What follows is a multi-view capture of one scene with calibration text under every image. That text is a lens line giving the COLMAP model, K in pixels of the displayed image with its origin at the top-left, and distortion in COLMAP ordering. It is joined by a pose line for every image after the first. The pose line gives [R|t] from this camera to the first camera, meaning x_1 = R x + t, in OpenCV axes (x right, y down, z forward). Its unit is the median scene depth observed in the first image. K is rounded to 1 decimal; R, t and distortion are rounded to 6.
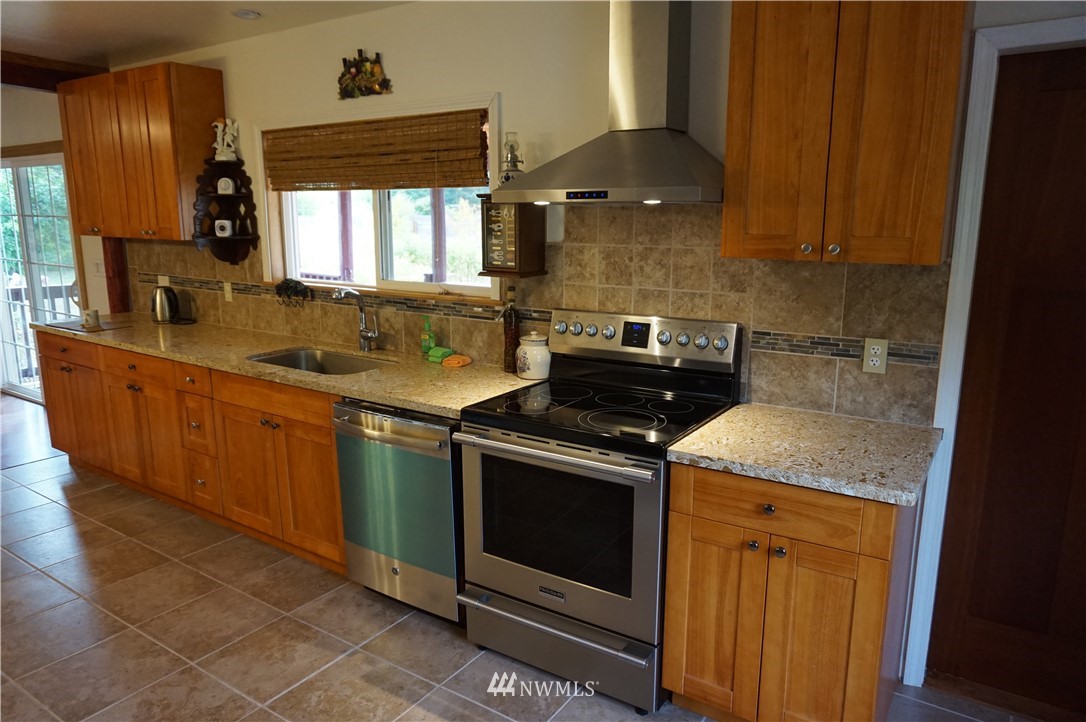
lens RADIAL K [[726.8, 0, 547.2], [0, 726.8, 365.0], [0, 0, 1]] dist [-0.003996, 0.002353]
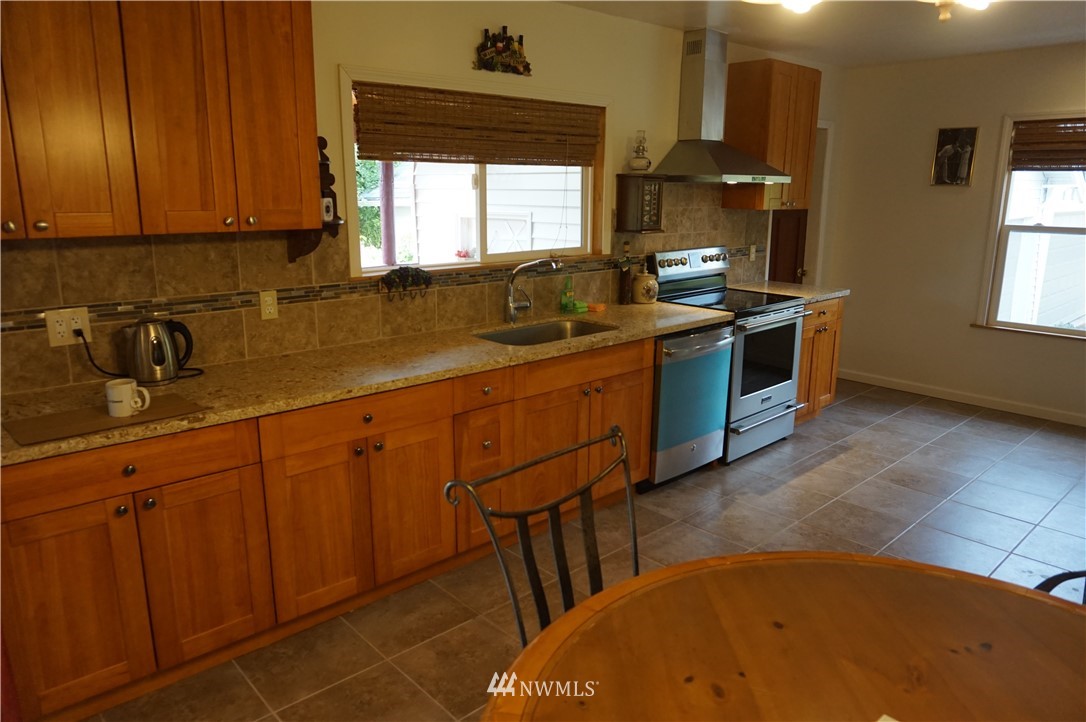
lens RADIAL K [[726.8, 0, 547.5], [0, 726.8, 354.5], [0, 0, 1]] dist [-0.003996, 0.002353]
pose [[0.236183, -0.220337, 0.946398, -1.267502], [0.194310, 0.964990, 0.176174, -0.153631], [-0.952083, 0.142285, 0.270728, 0.710545]]
